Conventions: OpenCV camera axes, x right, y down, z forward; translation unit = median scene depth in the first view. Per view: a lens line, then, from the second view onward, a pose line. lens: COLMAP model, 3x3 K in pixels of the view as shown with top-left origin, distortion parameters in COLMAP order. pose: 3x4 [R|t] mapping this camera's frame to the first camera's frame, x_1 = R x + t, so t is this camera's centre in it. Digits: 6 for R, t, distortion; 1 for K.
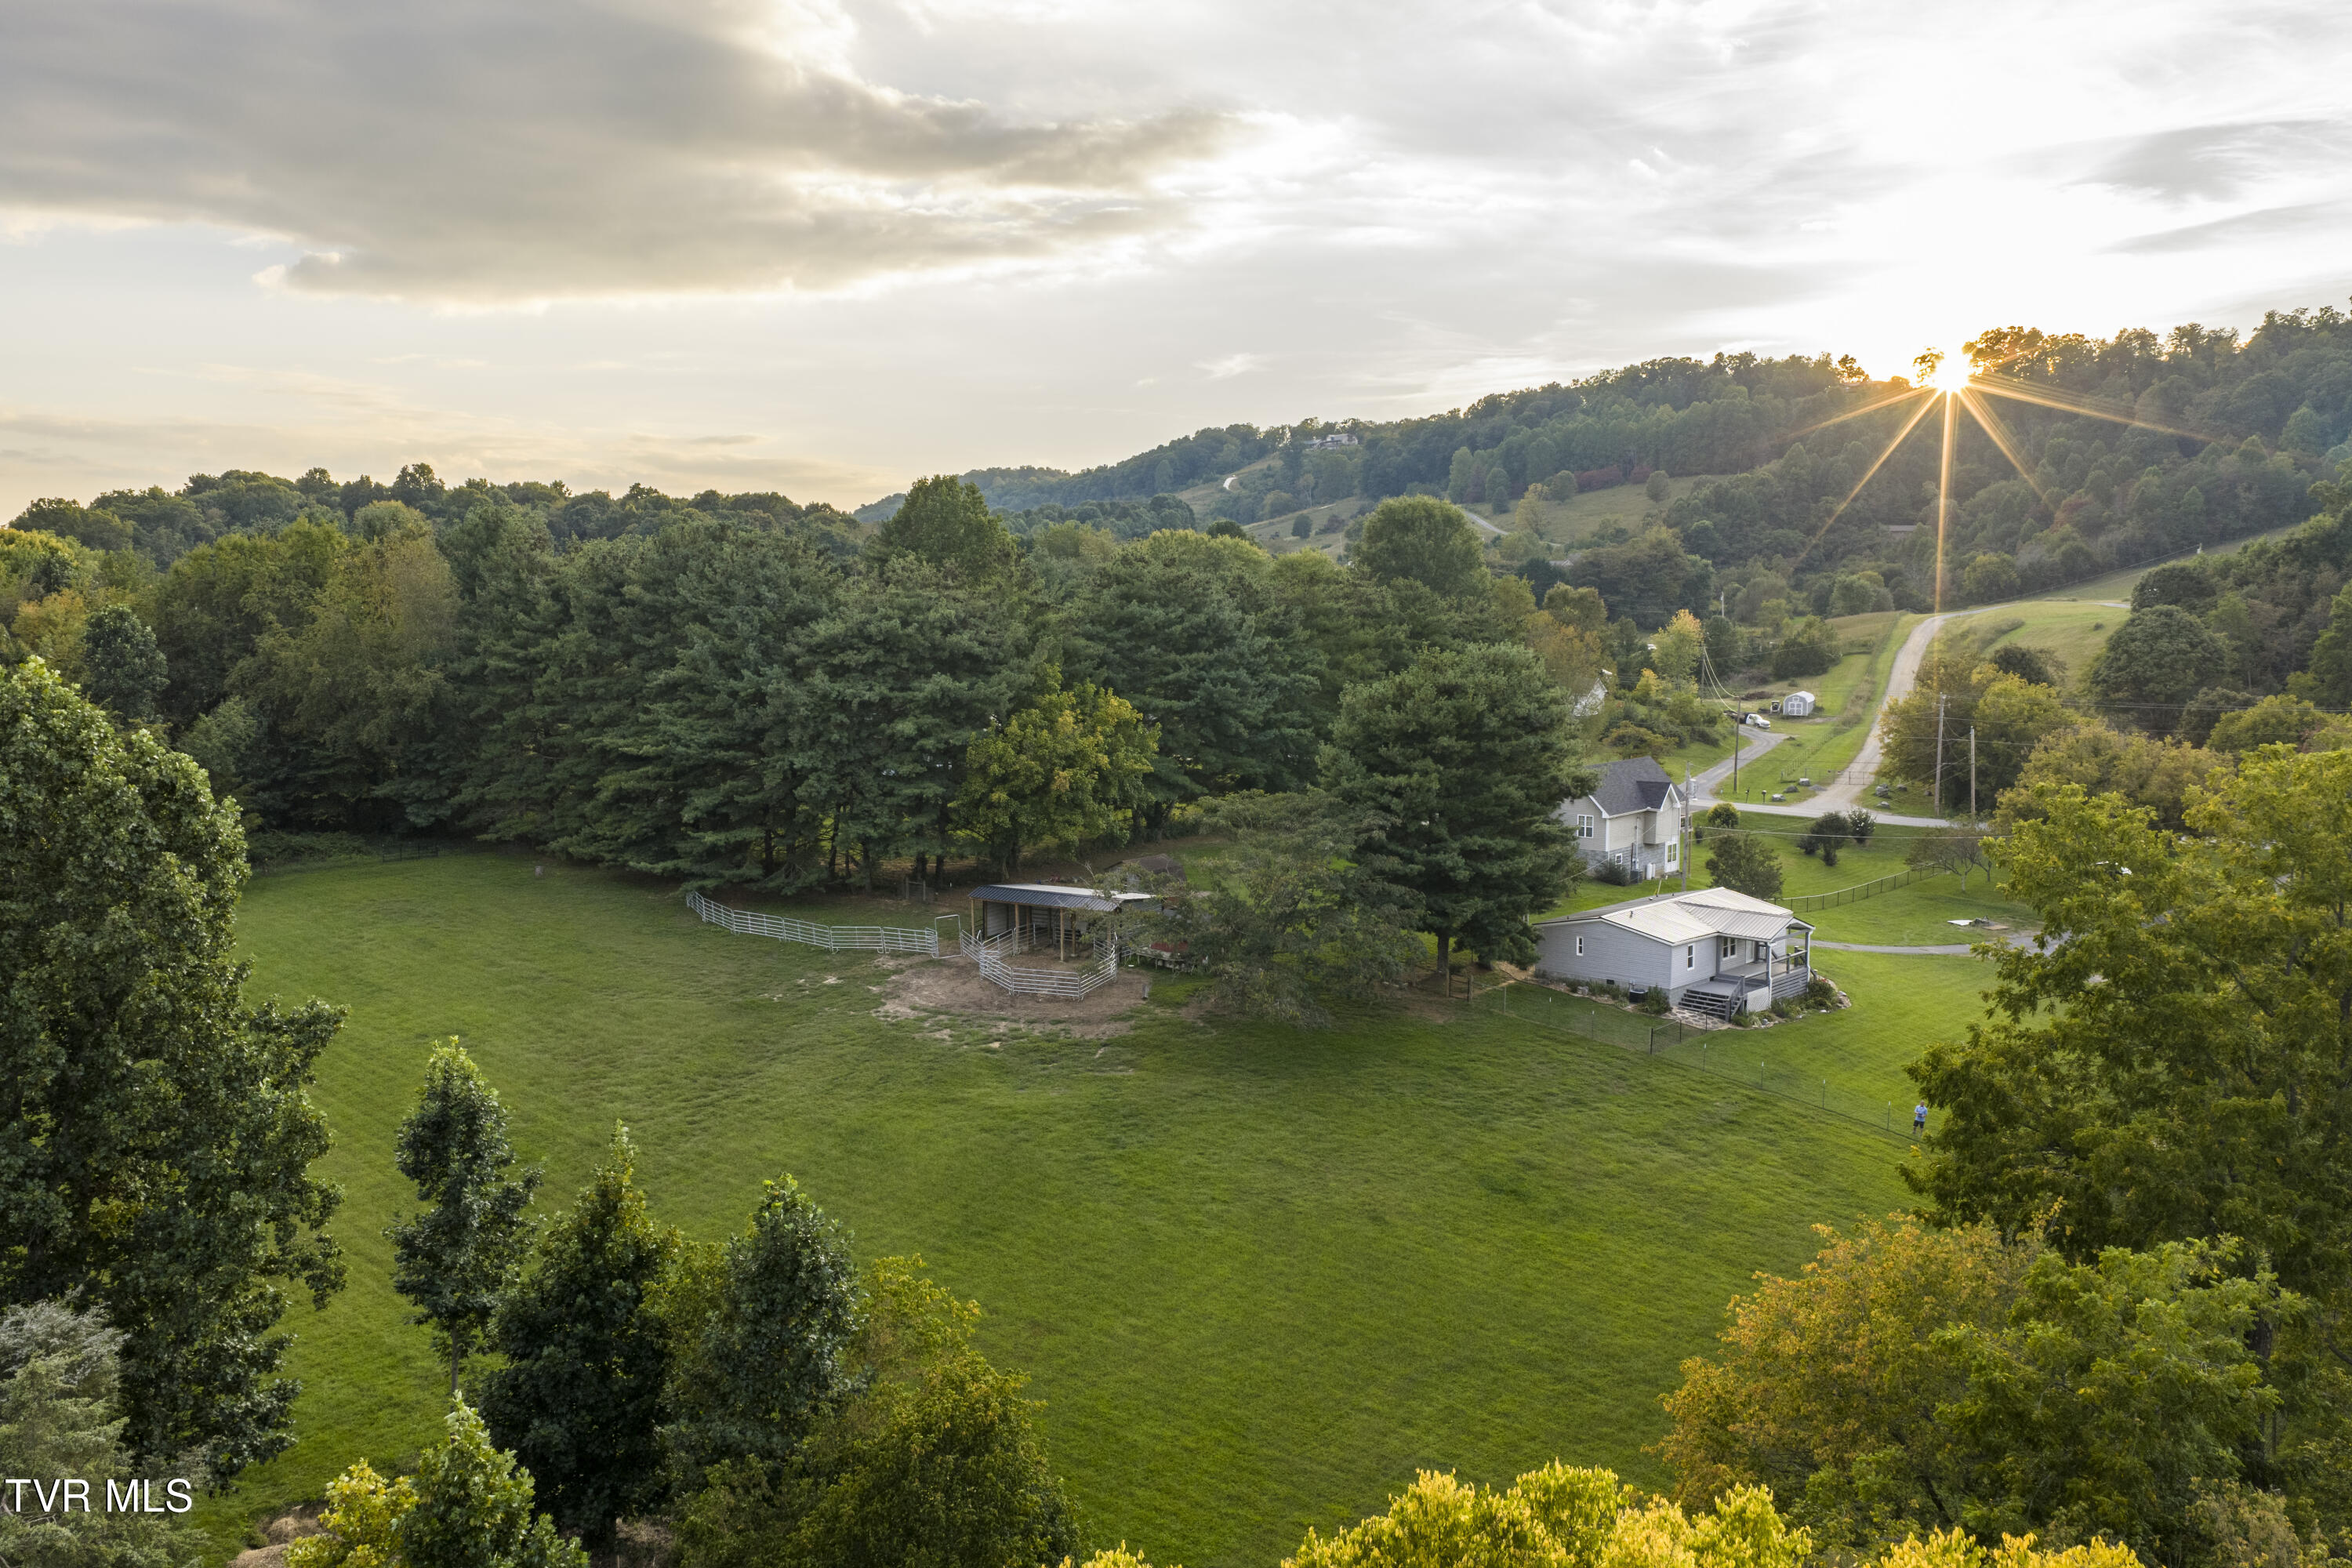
lens RADIAL K [[1934.8, 0, 1178.7], [0, 1934.8, 785.9], [0, 0, 1]] dist [0.031350, -0.063800]
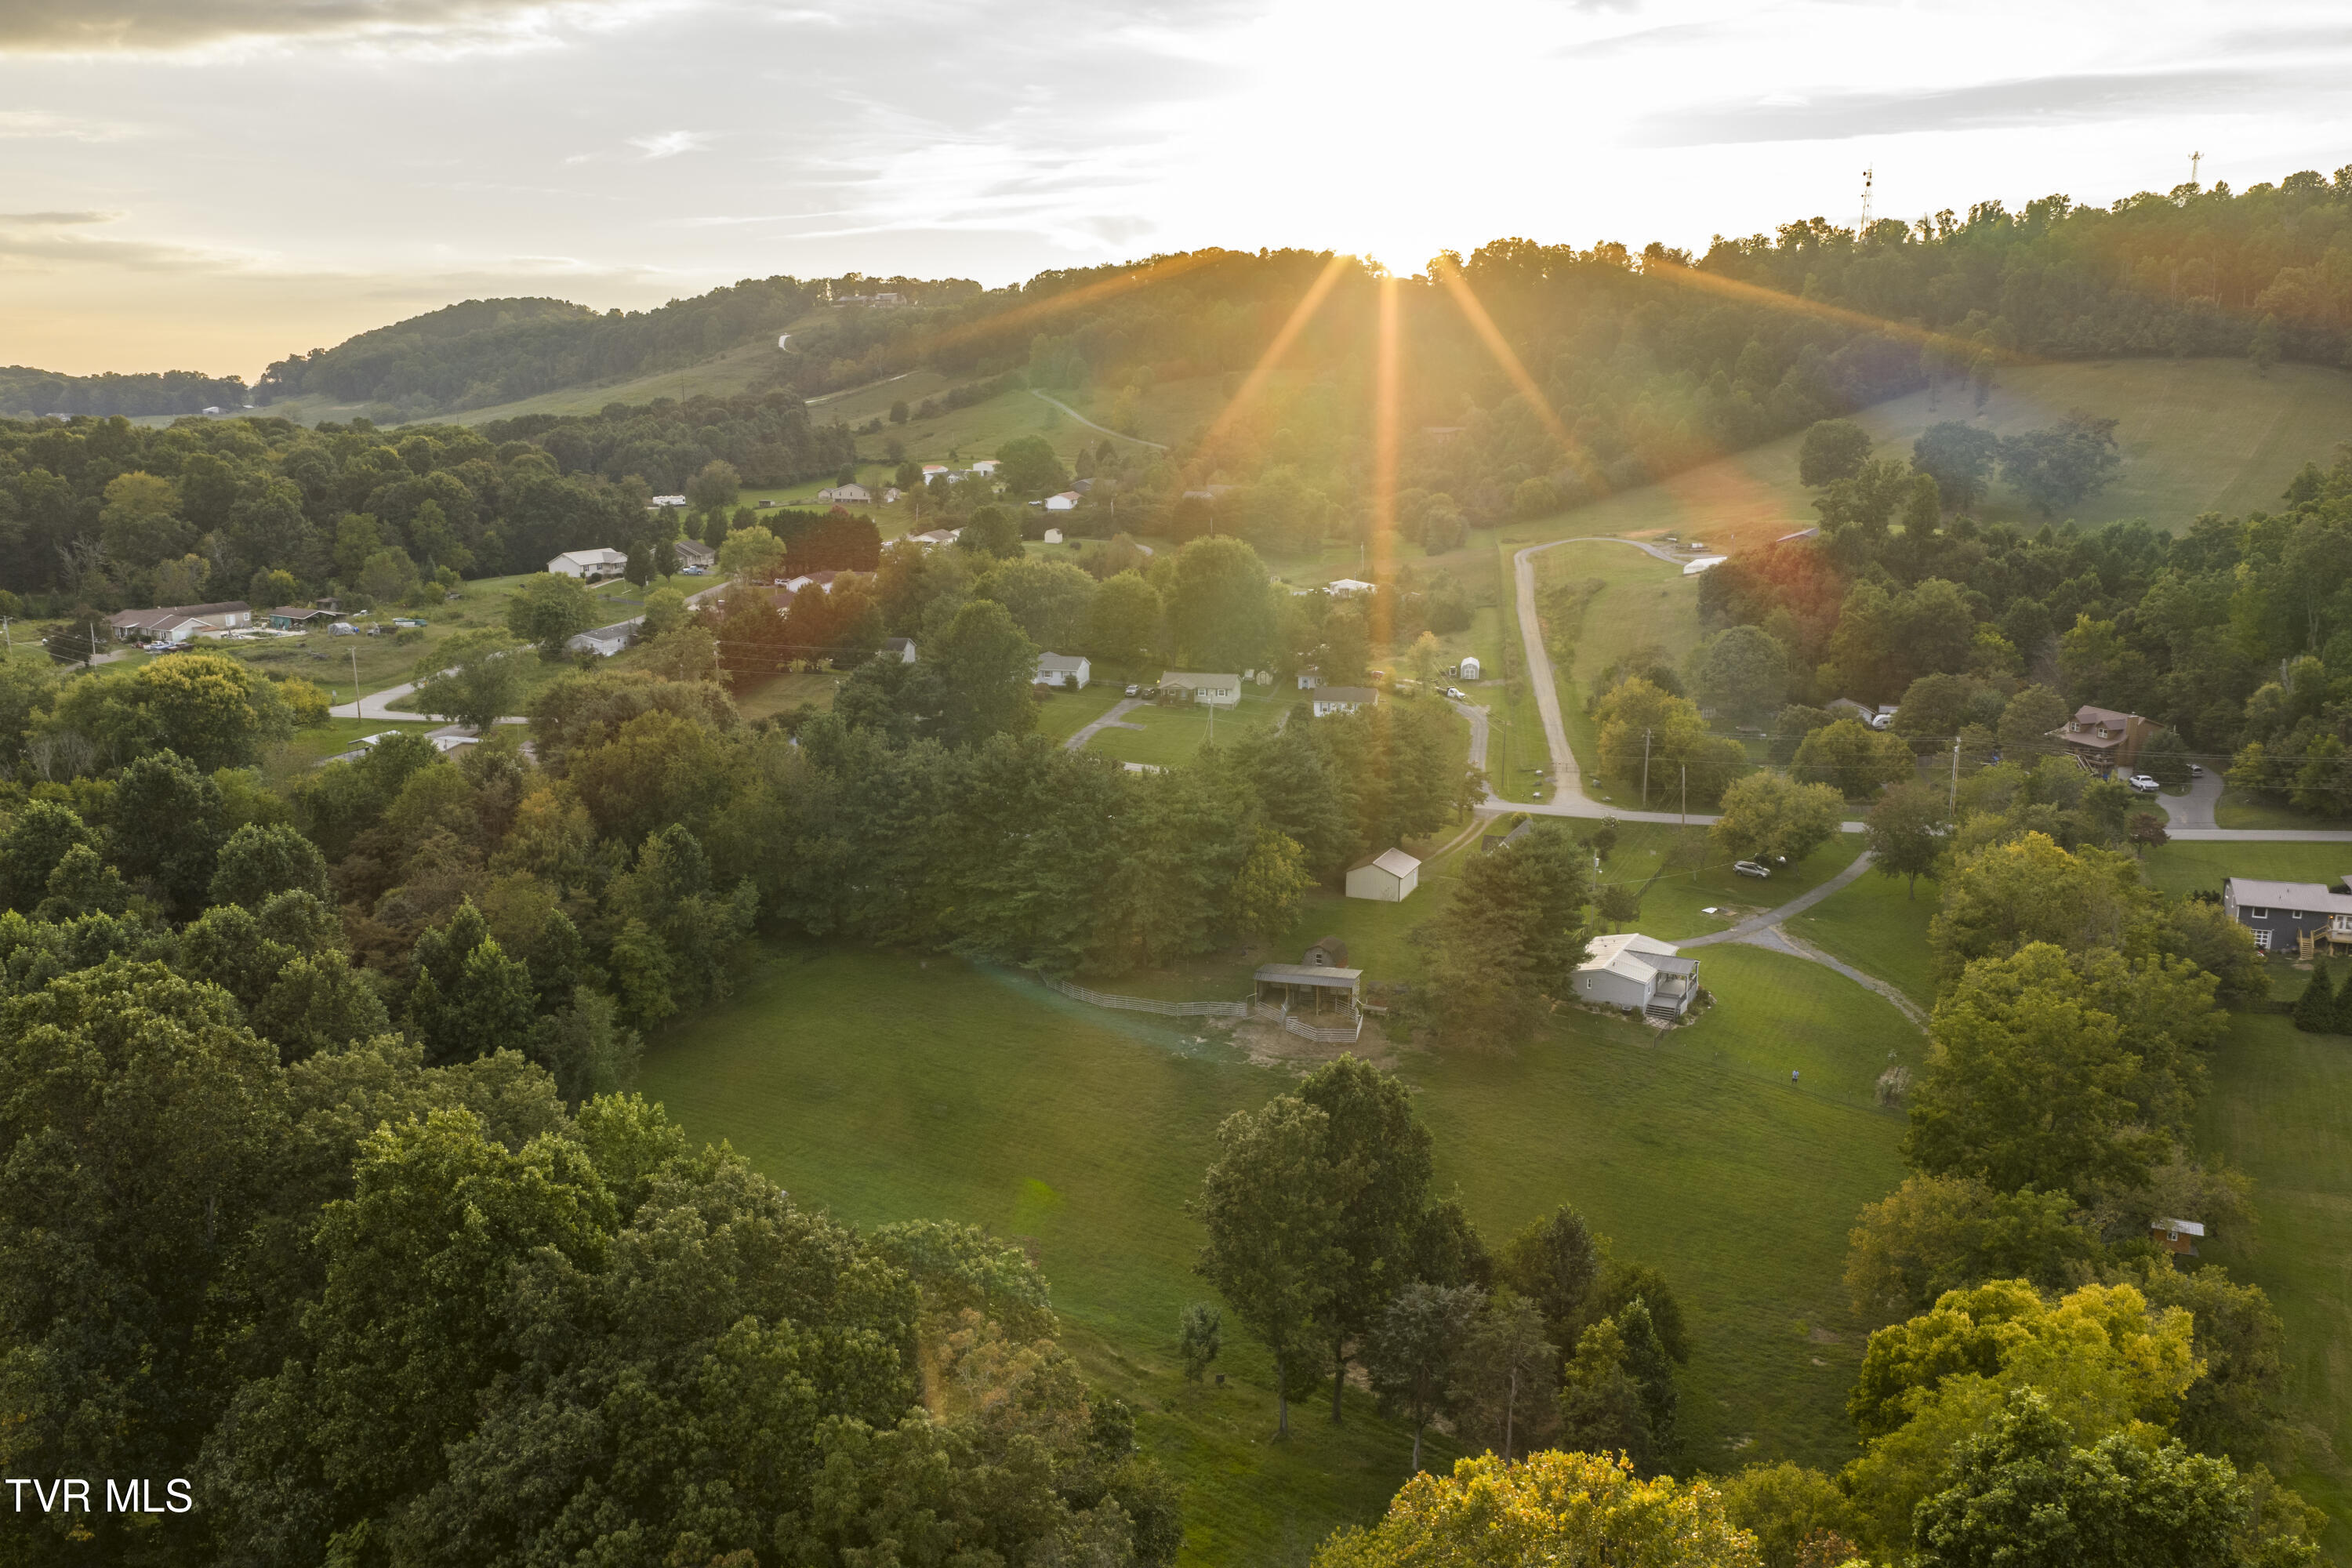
lens RADIAL K [[1940.9, 0, 1176.0], [0, 1940.9, 784.0], [0, 0, 1]] dist [0.011991, -0.013638]
pose [[0.963279, -0.054217, 0.262971, -0.090220], [0.027191, 0.994064, 0.105341, -0.043416], [-0.267121, -0.094323, 0.959036, -0.089427]]
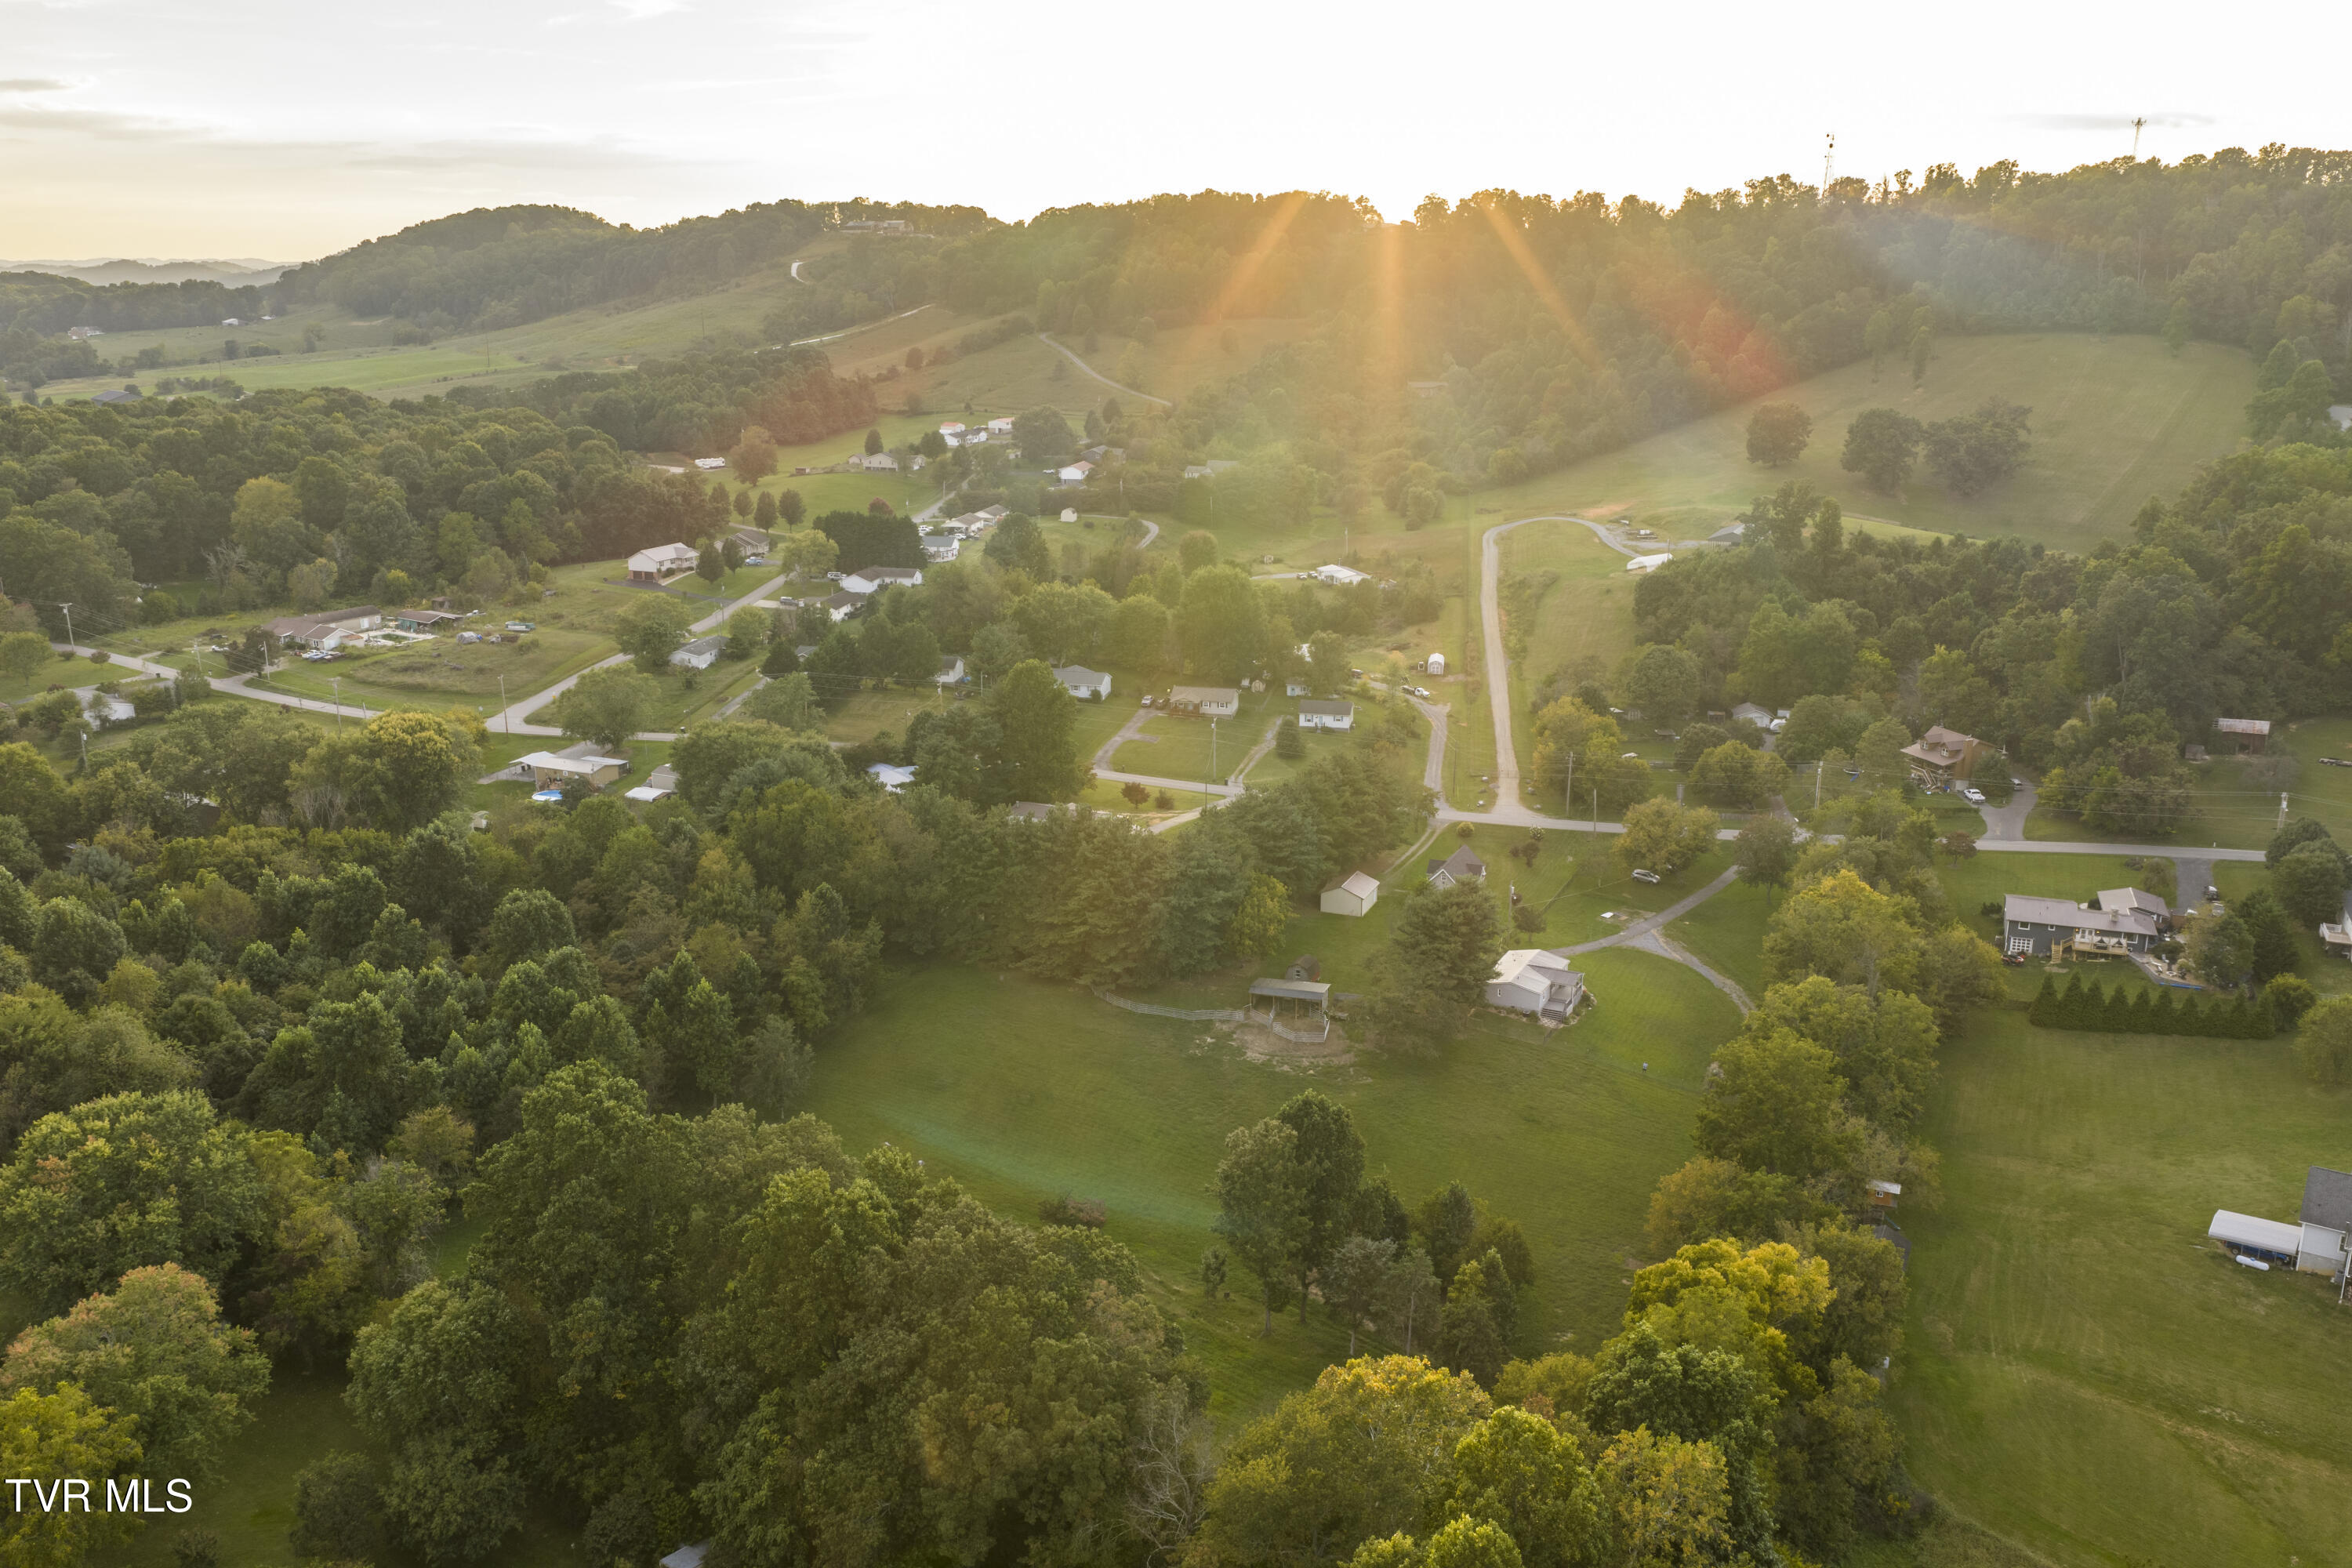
lens RADIAL K [[1940.9, 0, 1176.0], [0, 1940.9, 784.0], [0, 0, 1]] dist [0.011991, -0.013638]
pose [[0.962546, -0.071391, 0.261552, -0.114096], [0.027311, 0.985334, 0.168438, -0.084766], [-0.269741, -0.154986, 0.950379, -0.166295]]
